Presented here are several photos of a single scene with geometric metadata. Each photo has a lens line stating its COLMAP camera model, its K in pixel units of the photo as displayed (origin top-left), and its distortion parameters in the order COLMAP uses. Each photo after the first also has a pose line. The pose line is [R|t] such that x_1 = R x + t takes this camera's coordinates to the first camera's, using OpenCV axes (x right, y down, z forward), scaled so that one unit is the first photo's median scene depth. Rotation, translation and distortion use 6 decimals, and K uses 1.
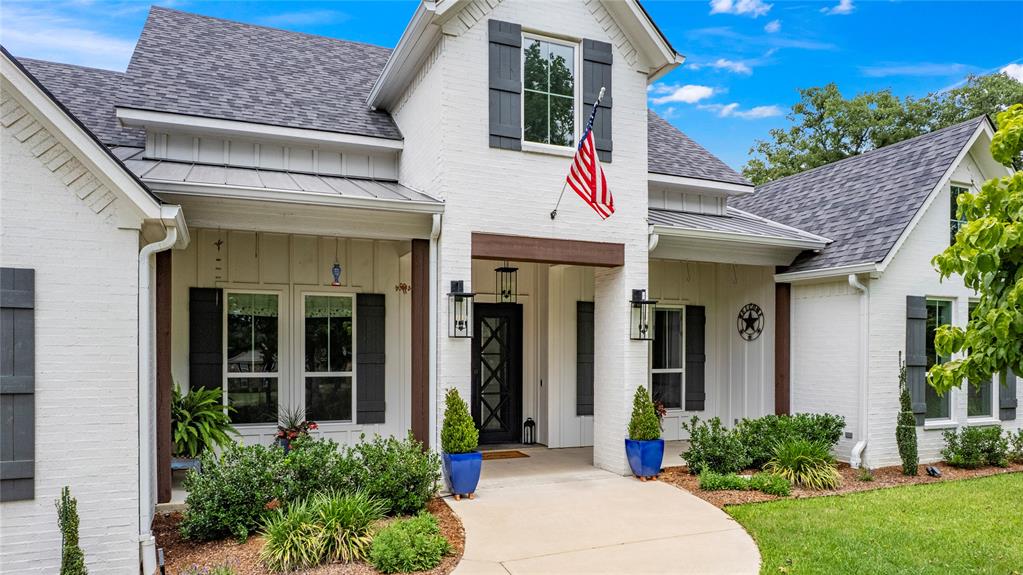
lens RADIAL K [[669.9, 0, 509.7], [0, 669.9, 368.7], [0, 0, 1]] dist [-0.034506, -0.000268]
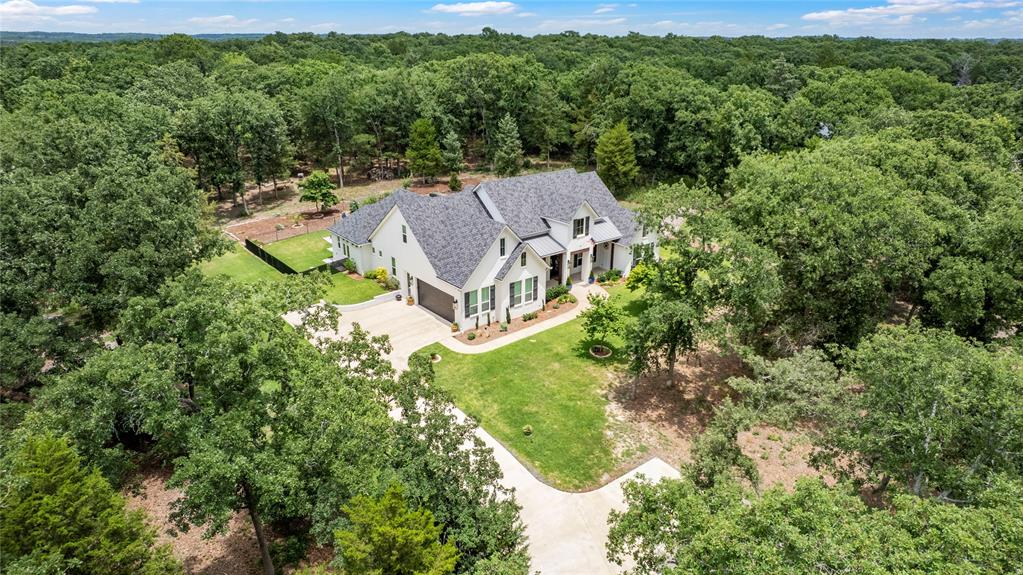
lens RADIAL K [[651.3, 0, 512.3], [0, 651.3, 306.2], [0, 0, 1]] dist [-0.030999, 0.000810]
pose [[0.963587, -0.099781, 0.248080, -2.016946], [-0.003784, 0.922586, 0.385773, -1.957312], [-0.267368, -0.372665, 0.888614, -4.244804]]
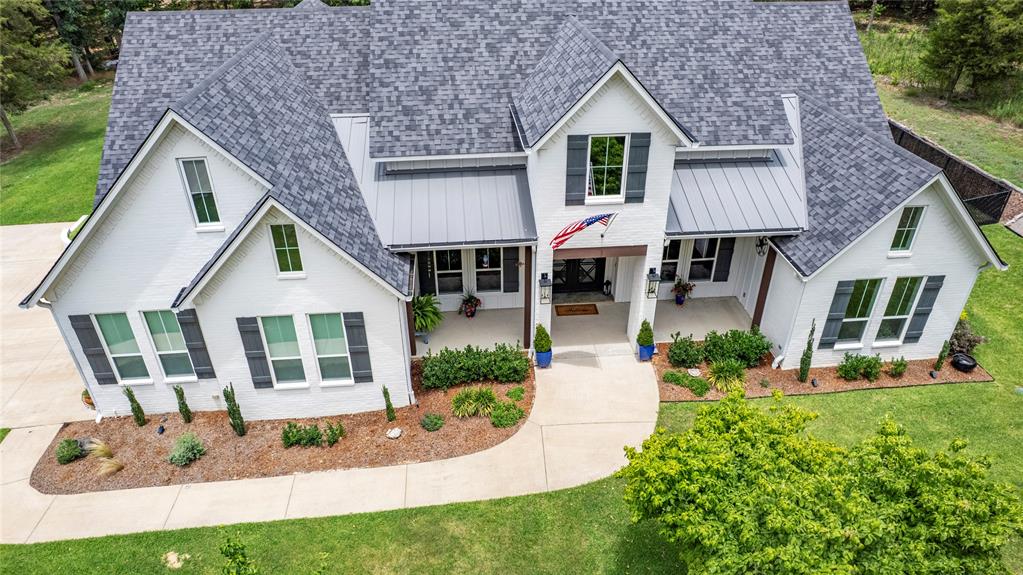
lens RADIAL K [[651.3, 0, 512.3], [0, 651.3, 306.2], [0, 0, 1]] dist [-0.030999, 0.000810]
pose [[0.950557, 0.164088, -0.263662, 0.303140], [0.006095, 0.838990, 0.544112, -0.950677], [0.310492, -0.518816, 0.796508, -0.503096]]
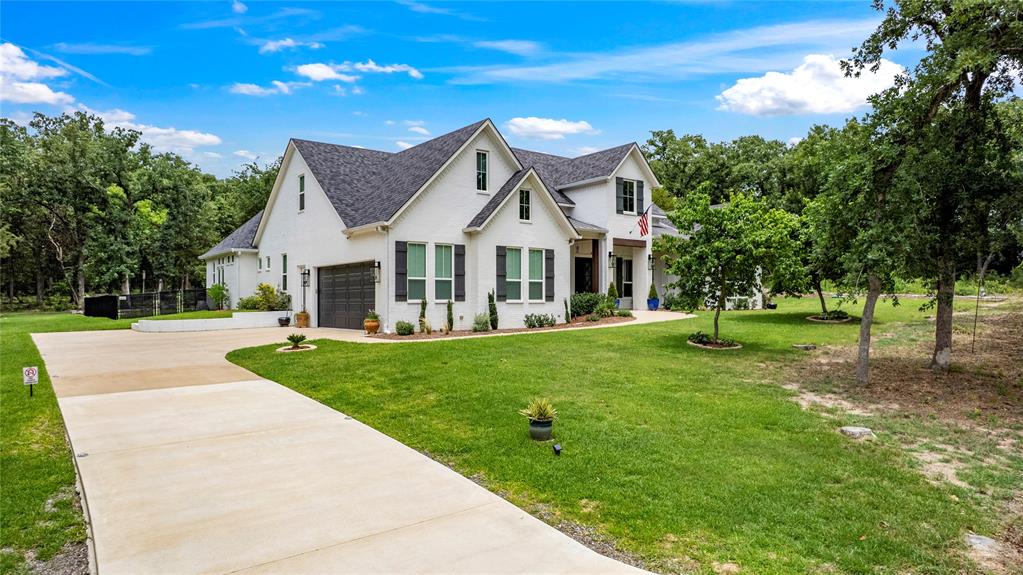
lens RADIAL K [[651.3, 0, 512.3], [0, 651.3, 306.2], [0, 0, 1]] dist [-0.030999, 0.000810]
pose [[0.966266, -0.006675, 0.257459, -1.306034], [0.006163, 0.999977, 0.002796, 0.127856], [-0.257472, -0.001115, 0.966285, -1.957358]]
